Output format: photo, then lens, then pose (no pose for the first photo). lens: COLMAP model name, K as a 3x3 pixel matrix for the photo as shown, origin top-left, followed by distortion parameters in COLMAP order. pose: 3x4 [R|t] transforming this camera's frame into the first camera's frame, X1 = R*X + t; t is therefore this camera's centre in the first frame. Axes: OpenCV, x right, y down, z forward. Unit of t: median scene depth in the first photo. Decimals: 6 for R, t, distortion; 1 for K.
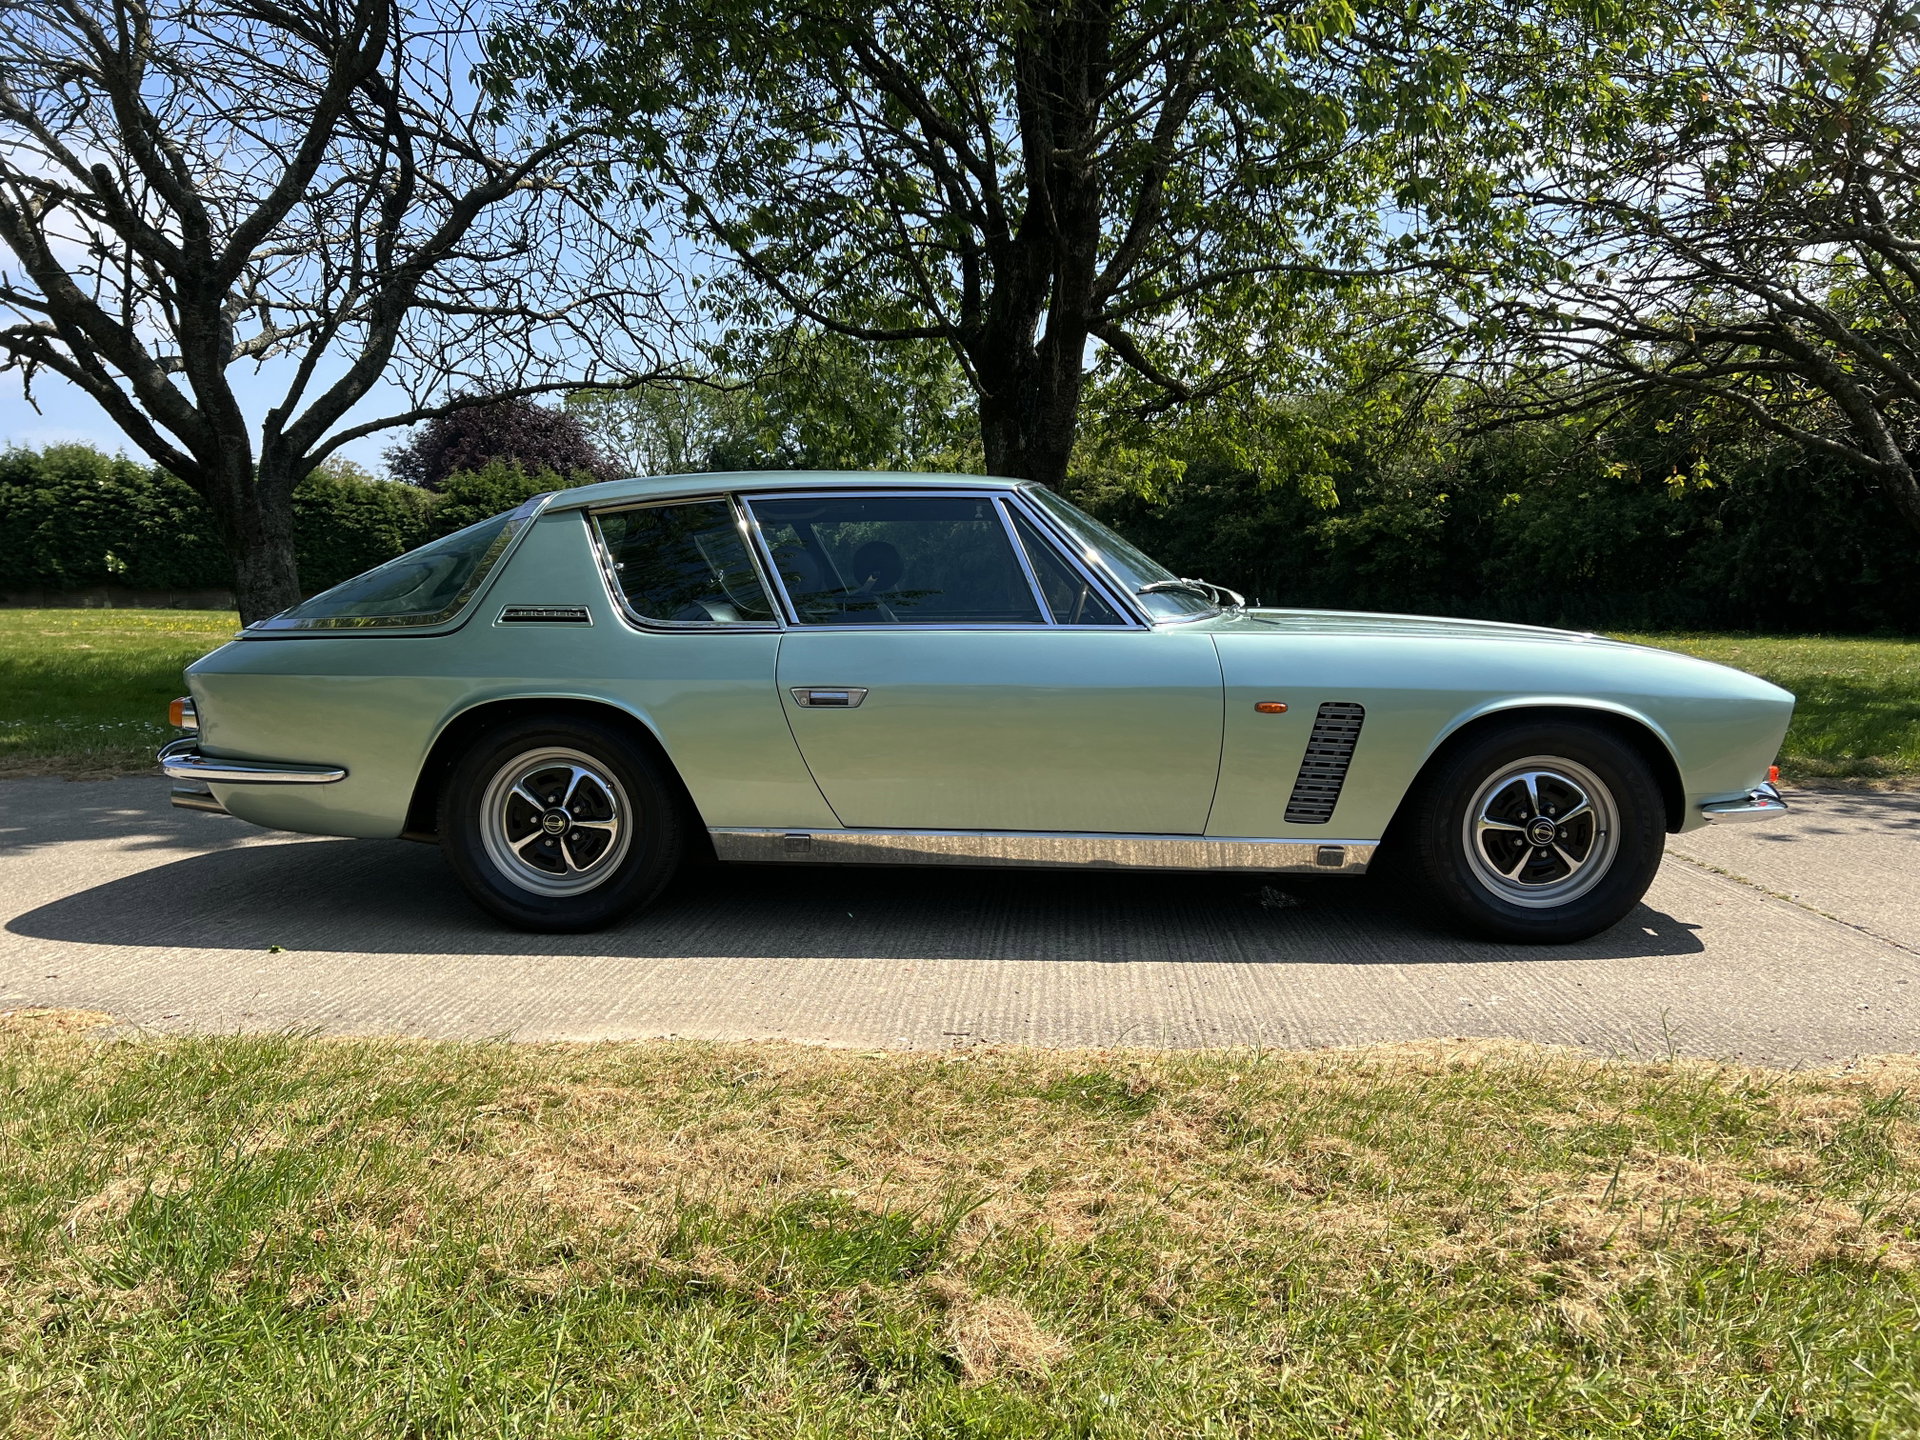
lens RADIAL K [[1430.4, 0, 959.6], [0, 1430.4, 755.6], [0, 0, 1]] dist [0.030120, 0.001236]
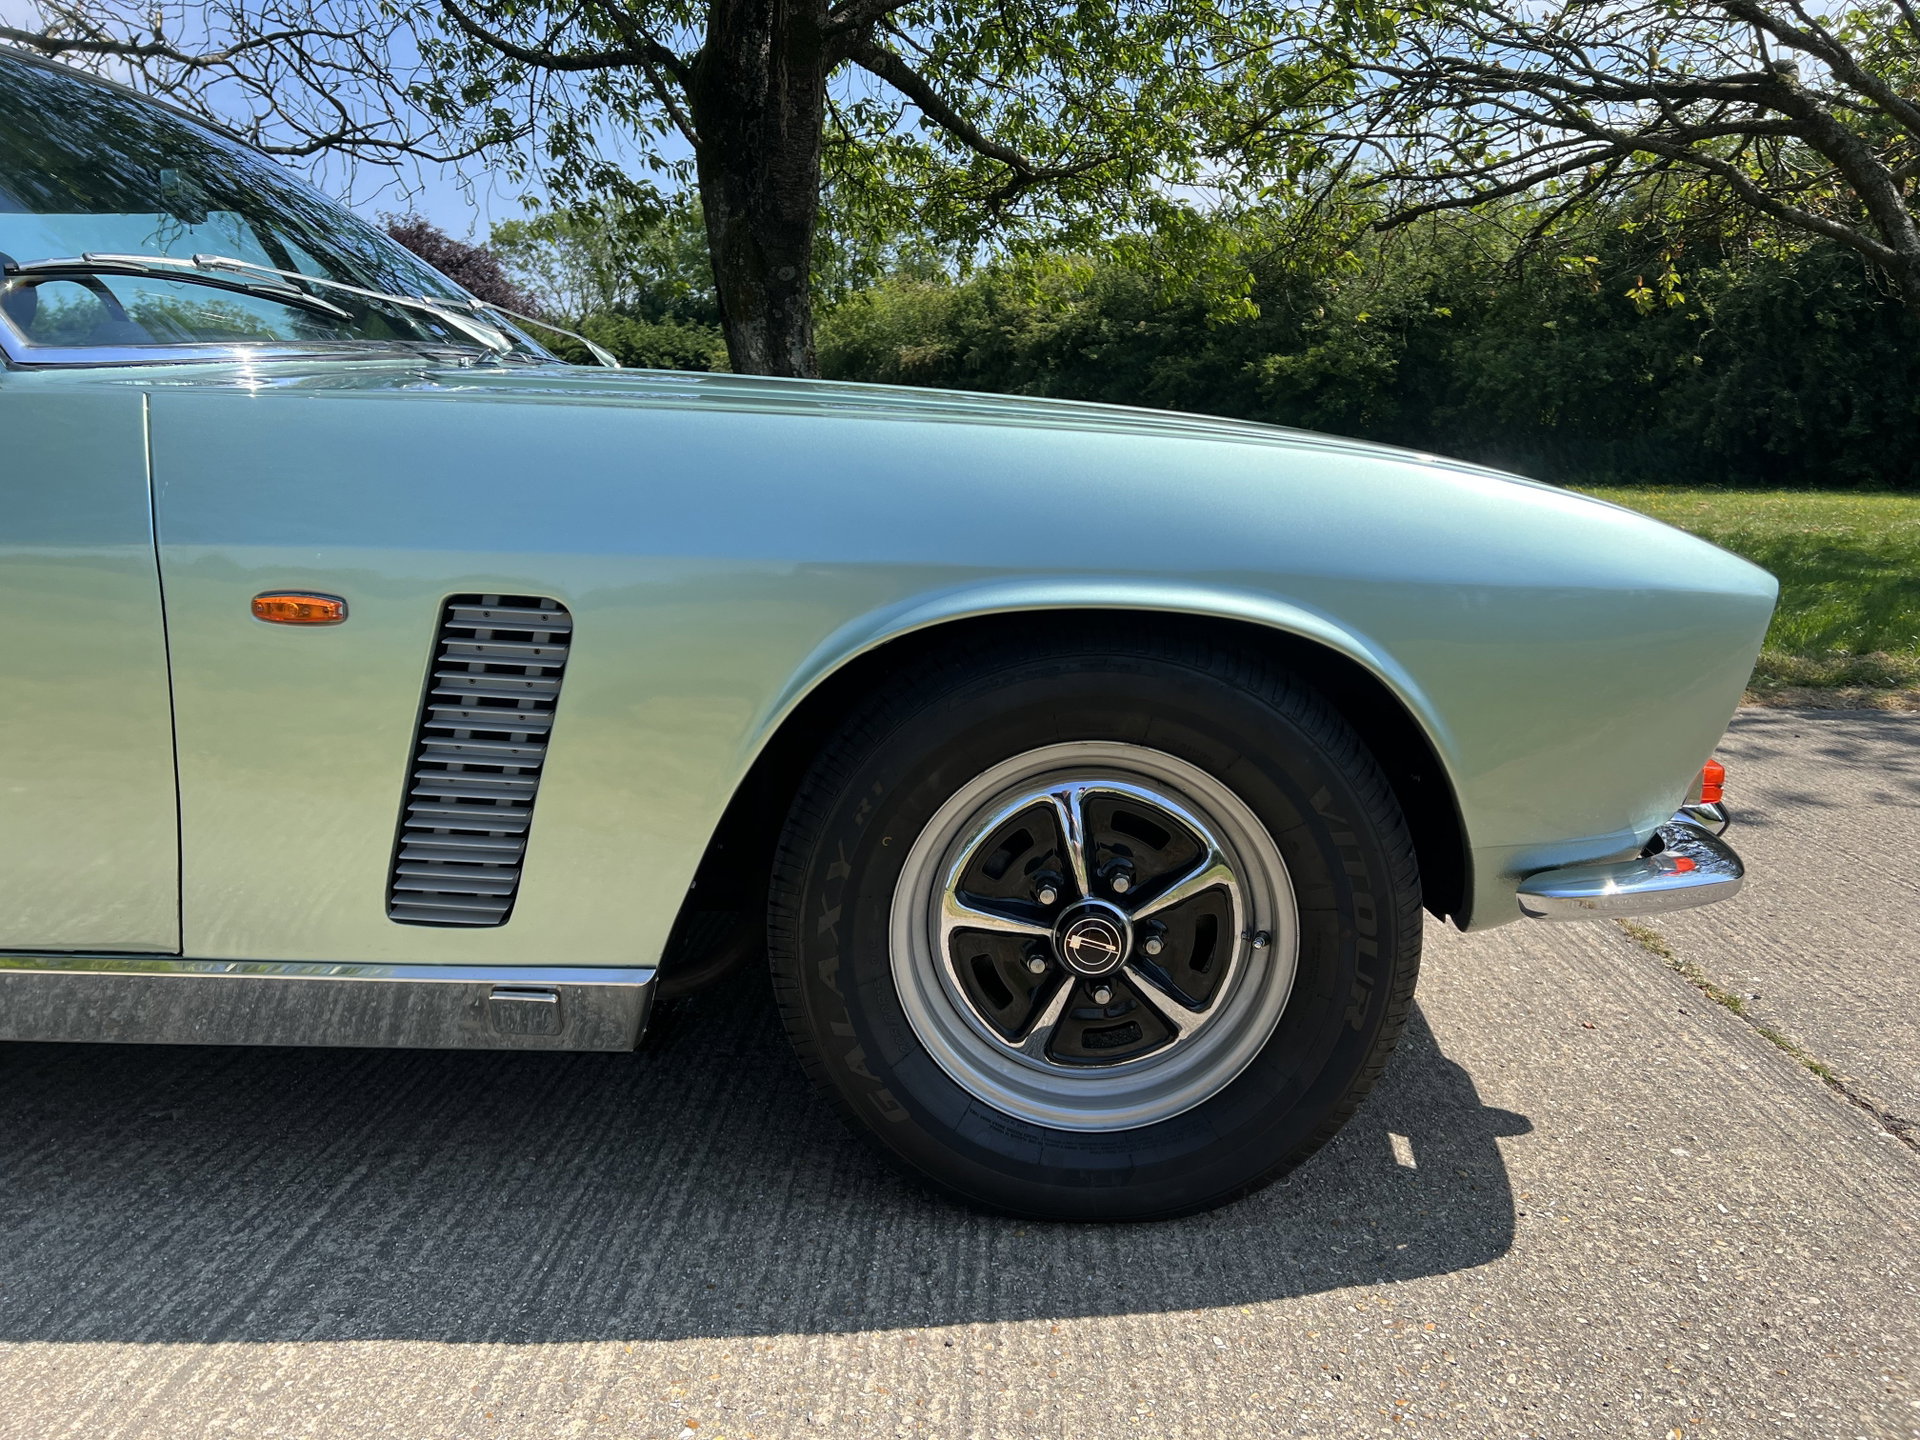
lens RADIAL K [[1437.2, 0, 961.2], [0, 1437.2, 744.2], [0, 0, 1]] dist [0.021395, -0.010069]
pose [[0.999859, -0.000635, 0.016767, 0.249783], [-0.000856, 0.996053, 0.088759, -0.021594], [-0.016757, -0.088761, 0.995912, 0.432875]]
